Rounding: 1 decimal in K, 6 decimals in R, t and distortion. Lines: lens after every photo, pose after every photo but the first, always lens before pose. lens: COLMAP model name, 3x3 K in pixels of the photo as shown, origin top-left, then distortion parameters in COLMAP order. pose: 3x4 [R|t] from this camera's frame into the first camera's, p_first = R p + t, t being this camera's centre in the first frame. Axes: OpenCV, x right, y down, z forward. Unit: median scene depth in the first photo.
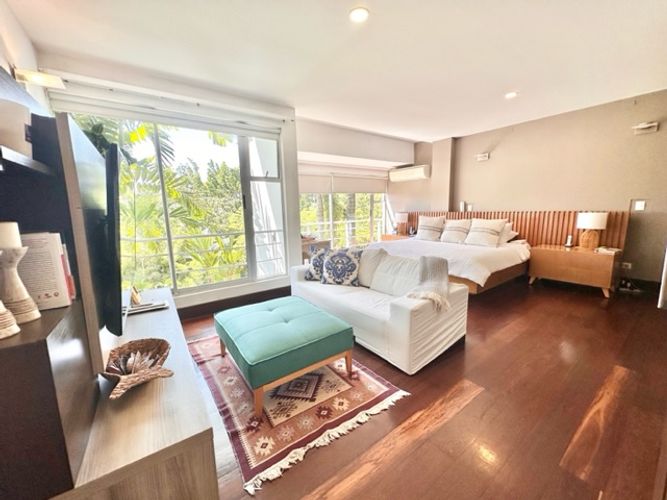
lens RADIAL K [[268.2, 0, 333.5], [0, 268.2, 250.0], [0, 0, 1]] dist [0.002755, -0.000022]
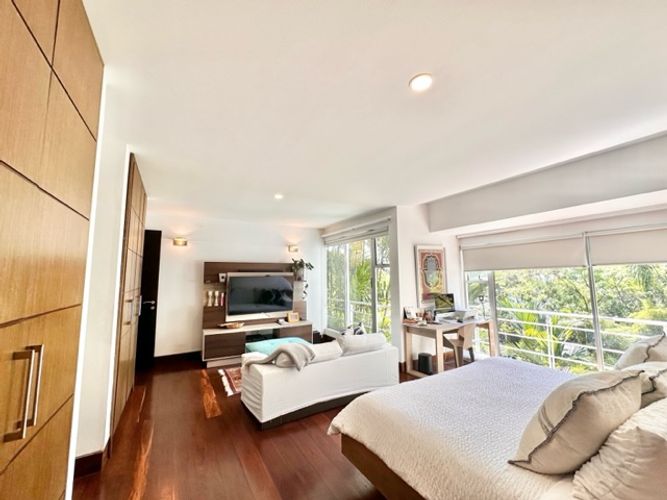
lens RADIAL K [[268.2, 0, 333.5], [0, 268.2, 250.0], [0, 0, 1]] dist [0.002755, -0.000022]
pose [[-0.072006, -0.083846, -0.993874, 1.086131], [-0.150702, 0.985935, -0.072258, -0.211003], [0.985953, 0.144576, -0.083629, 0.878840]]
